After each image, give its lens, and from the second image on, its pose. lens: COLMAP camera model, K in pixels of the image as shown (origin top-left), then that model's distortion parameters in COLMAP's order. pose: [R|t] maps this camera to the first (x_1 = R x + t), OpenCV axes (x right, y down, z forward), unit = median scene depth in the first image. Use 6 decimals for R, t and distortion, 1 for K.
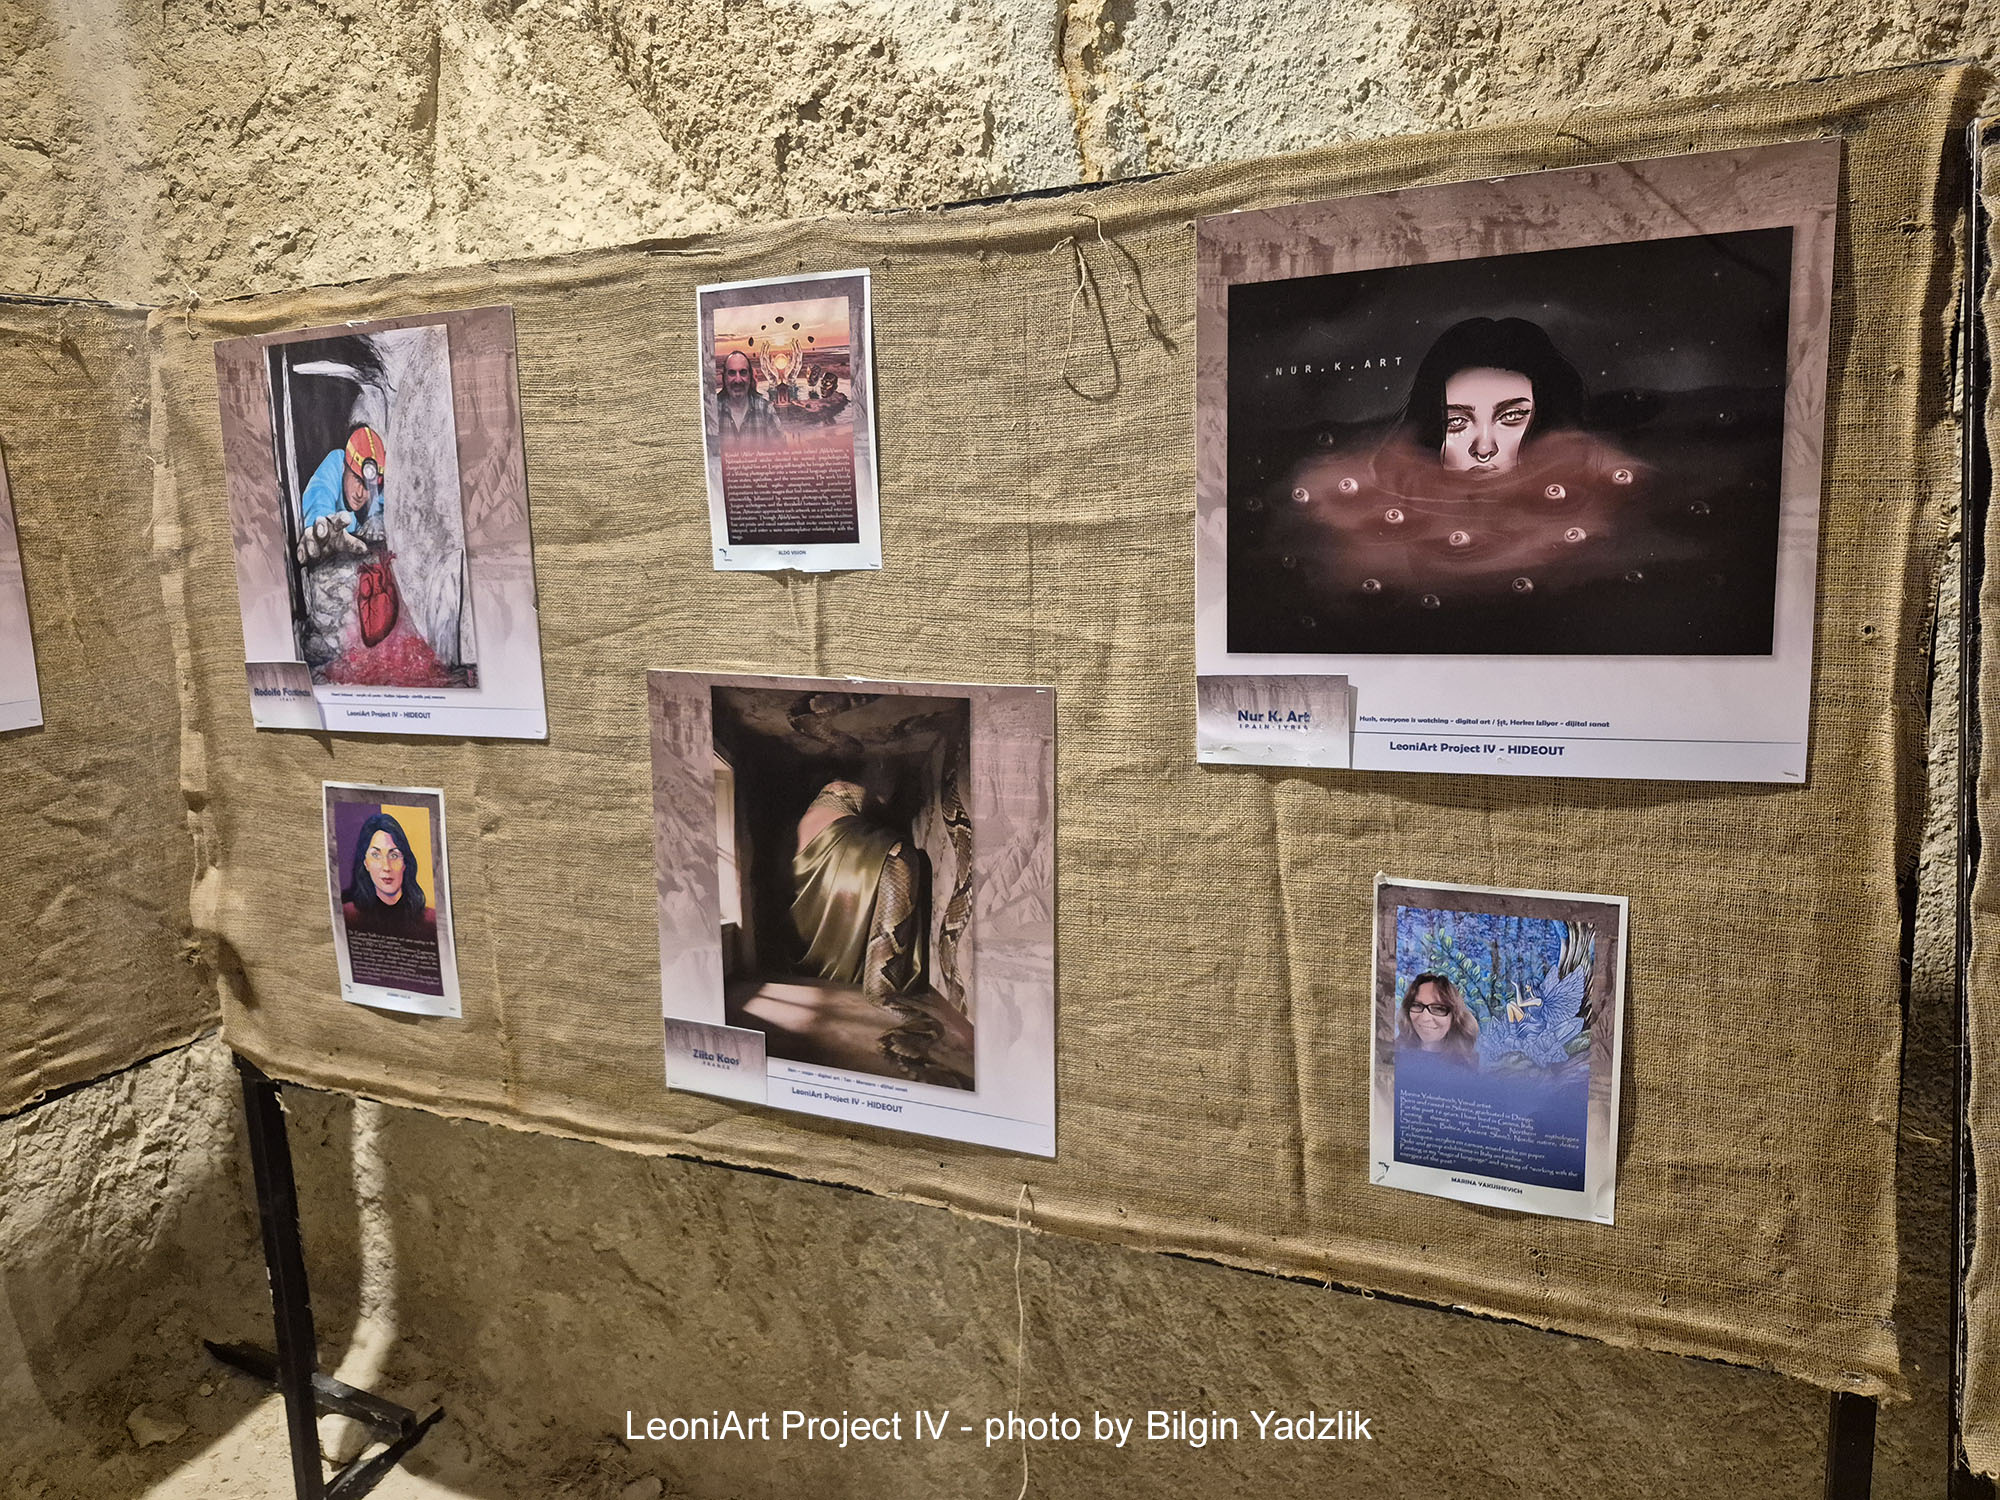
lens RADIAL K [[1391.4, 0, 1000.0], [0, 1391.4, 750.0], [0, 0, 1]] dist [-0.003507, 0.001848]
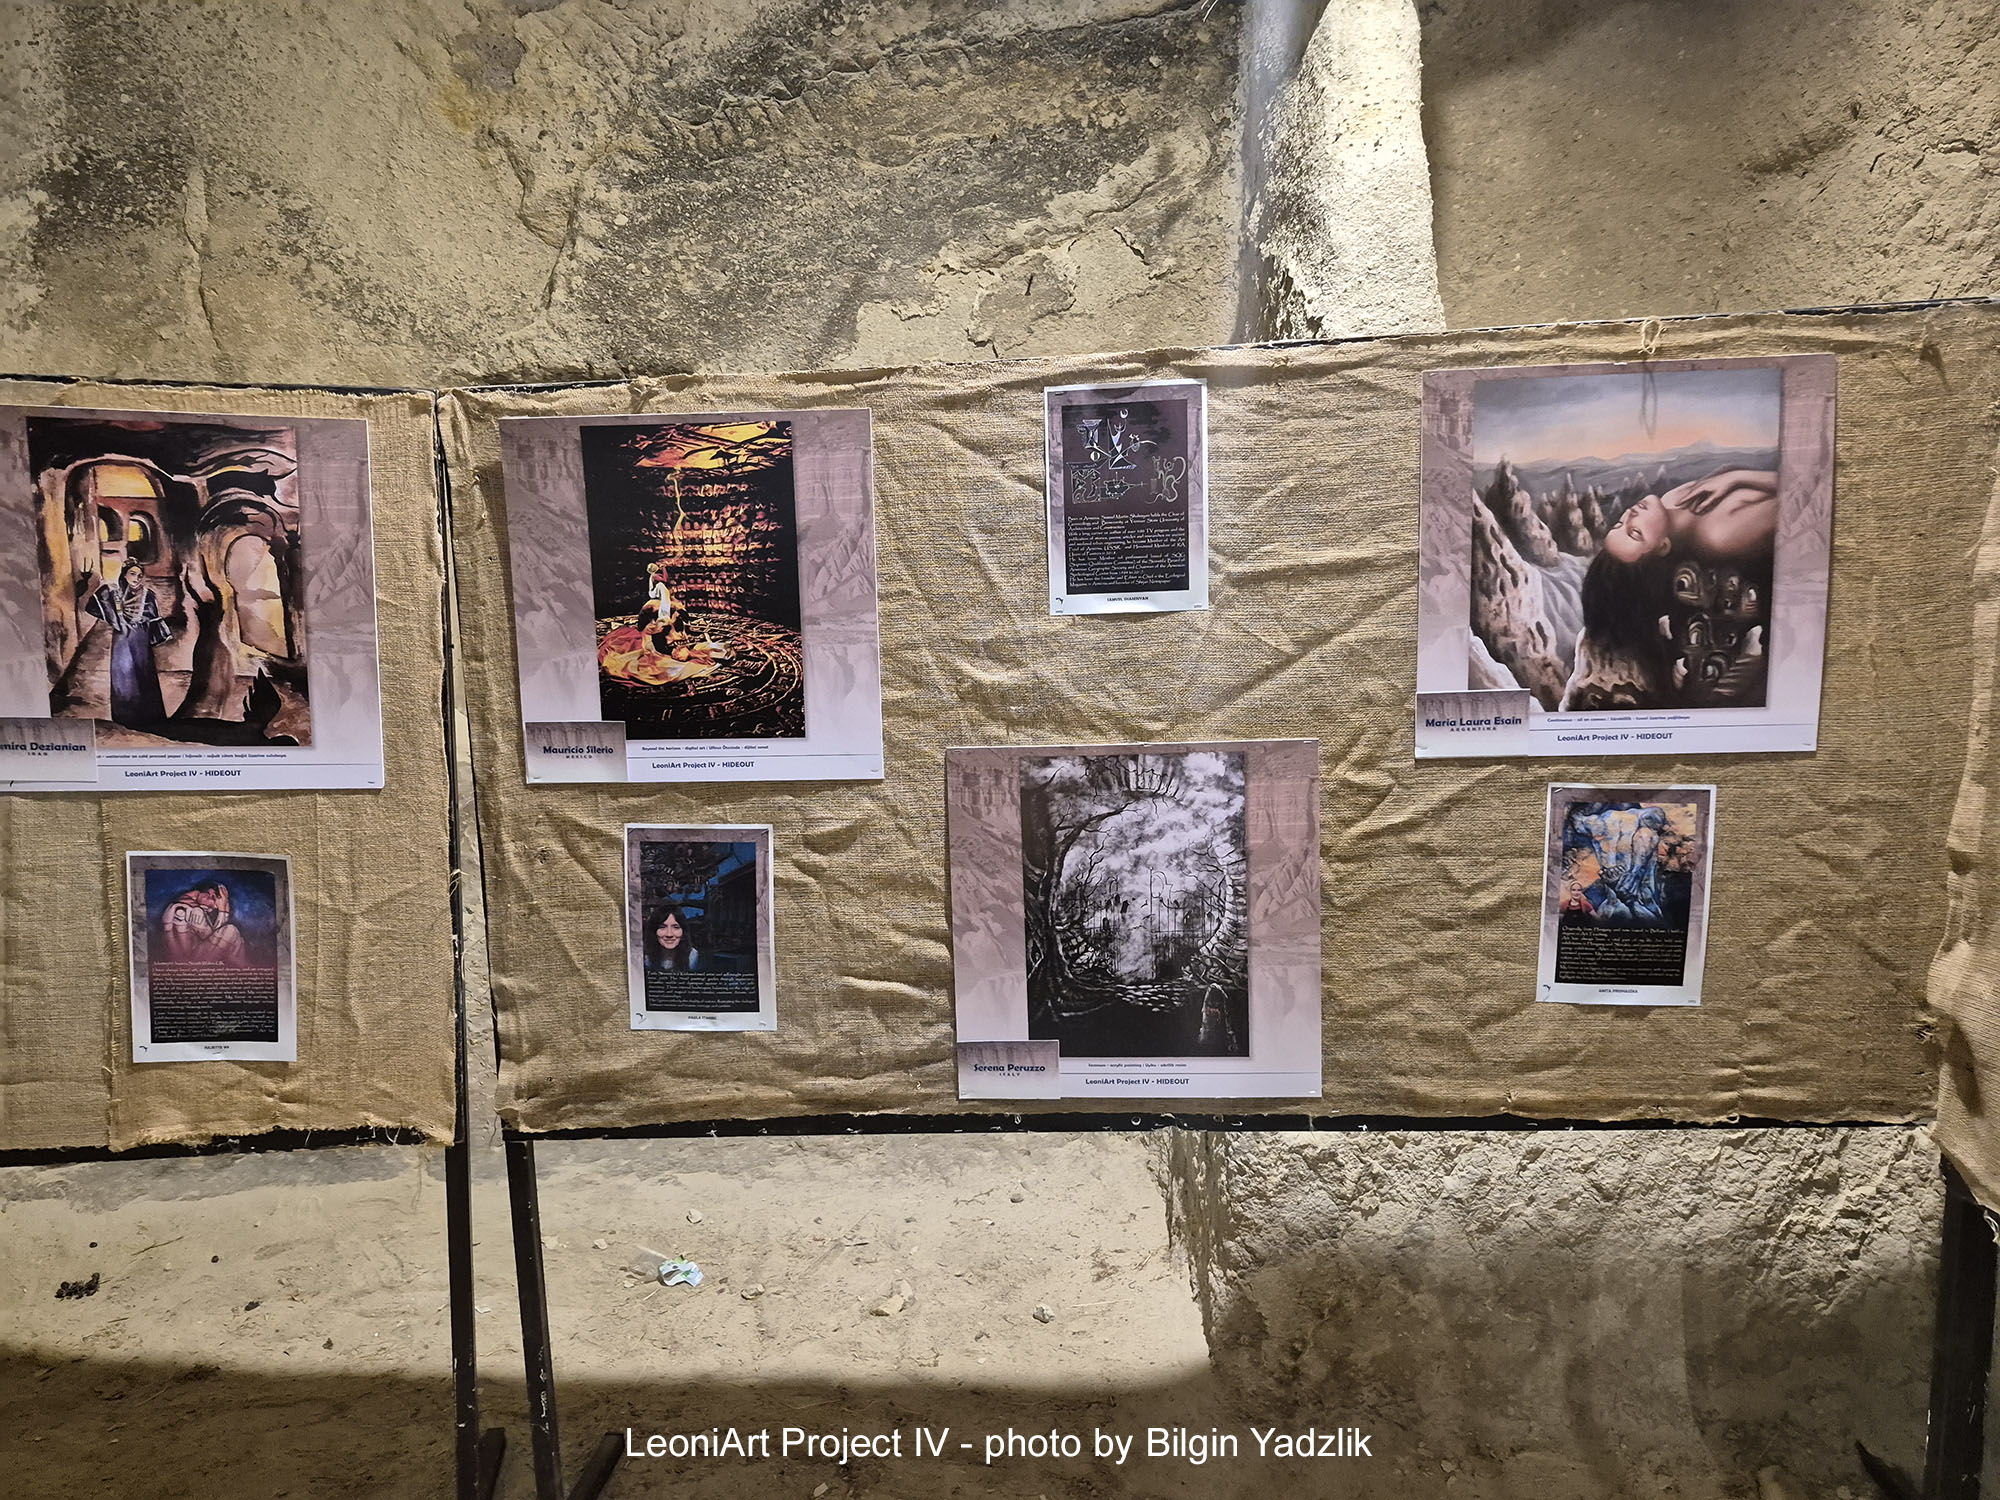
lens RADIAL K [[1391.4, 0, 1000.0], [0, 1391.4, 750.0], [0, 0, 1]] dist [-0.003507, 0.001848]
pose [[0.364203, 0.145058, -0.919953, -0.006930], [-0.162393, 0.982554, 0.090639, -0.013150], [0.917052, 0.116382, 0.381406, 0.104414]]
